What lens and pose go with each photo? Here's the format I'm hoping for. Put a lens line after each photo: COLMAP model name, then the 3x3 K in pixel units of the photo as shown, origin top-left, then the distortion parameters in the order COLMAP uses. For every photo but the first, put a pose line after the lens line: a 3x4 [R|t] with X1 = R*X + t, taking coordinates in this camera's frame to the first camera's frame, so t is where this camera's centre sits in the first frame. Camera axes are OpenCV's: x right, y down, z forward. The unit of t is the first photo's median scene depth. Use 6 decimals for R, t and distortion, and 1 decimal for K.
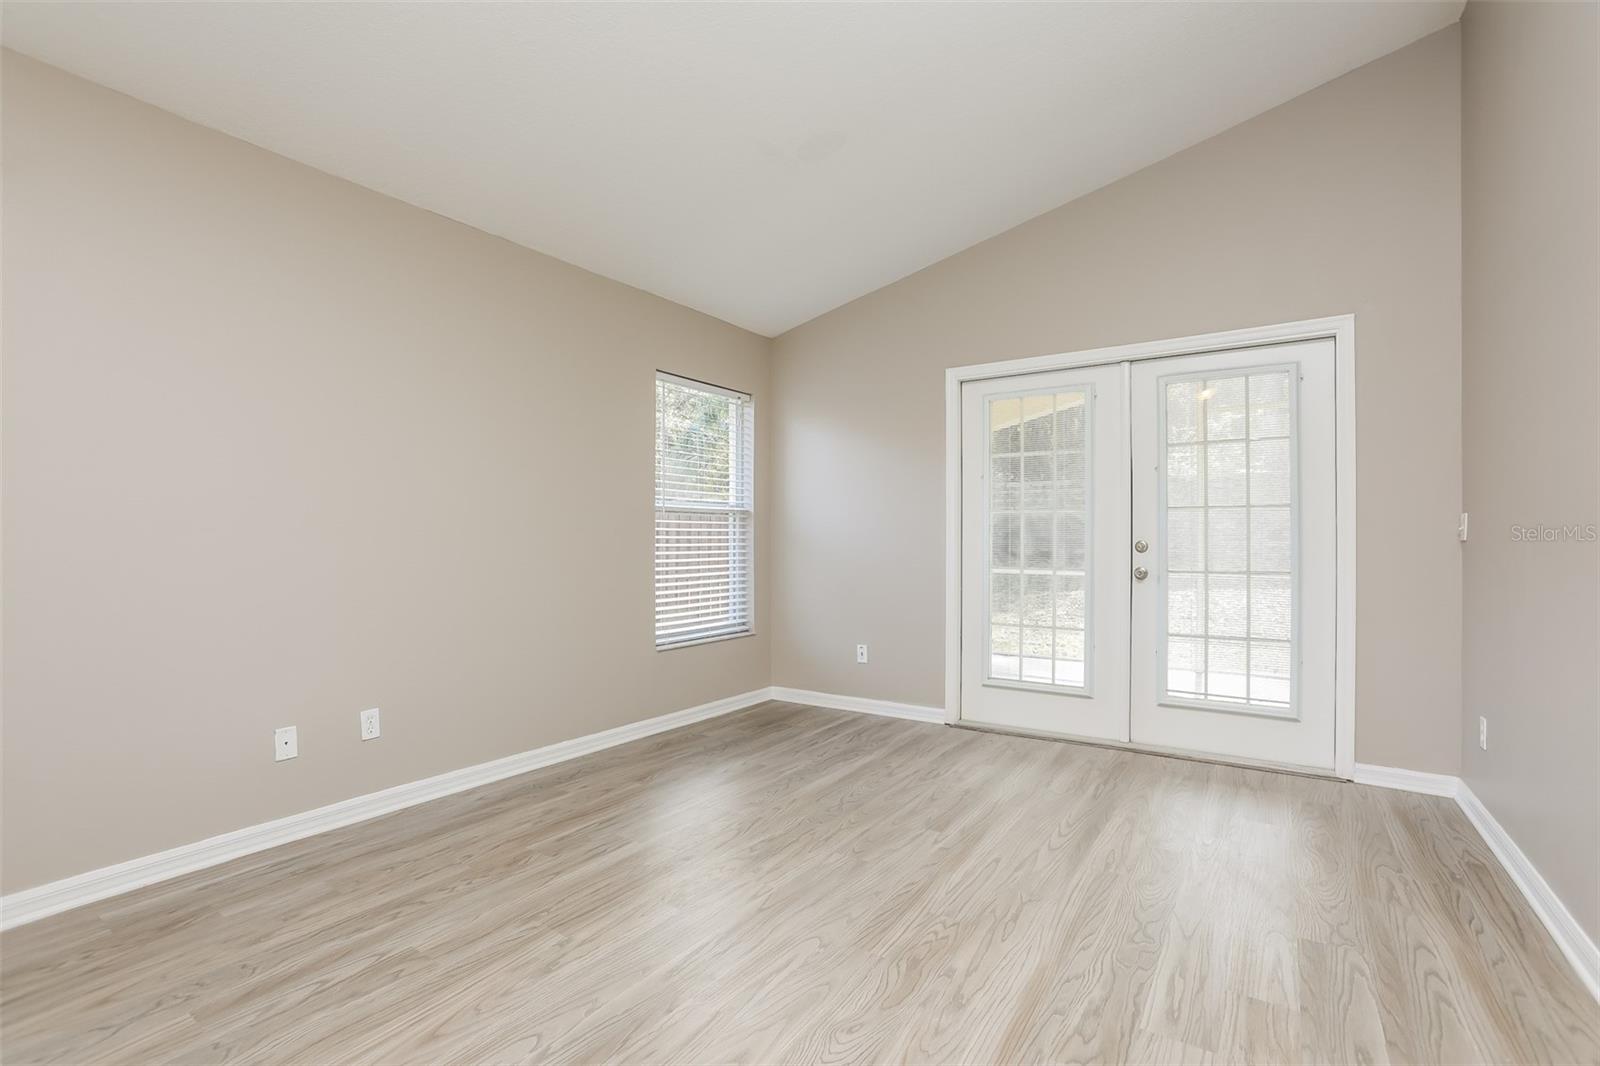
lens RADIAL K [[727.4, 0, 800.0], [0, 727.4, 533.0], [0, 0, 1]] dist [-0.013960, 0.001079]
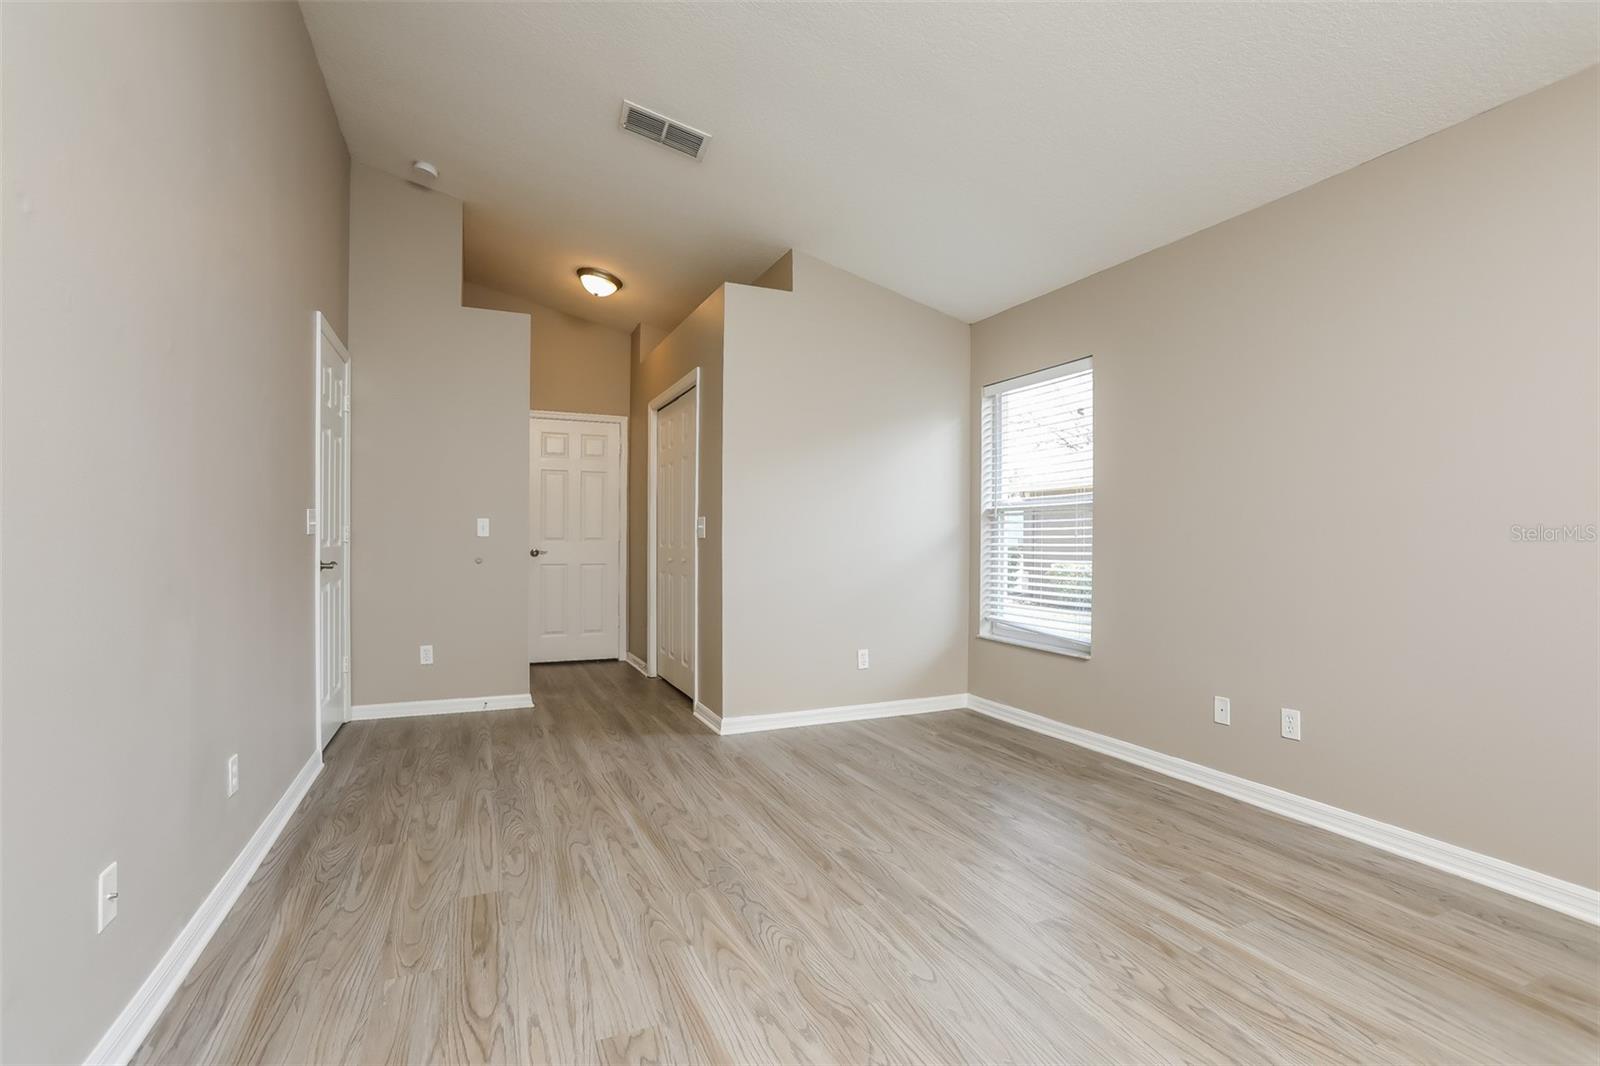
lens RADIAL K [[727.4, 0, 800.0], [0, 727.4, 533.0], [0, 0, 1]] dist [-0.013960, 0.001079]
pose [[-0.526423, -0.011032, -0.850151, 0.744399], [-0.000127, 0.999917, -0.012897, 0.013229], [0.850223, -0.006681, -0.526380, 1.131221]]
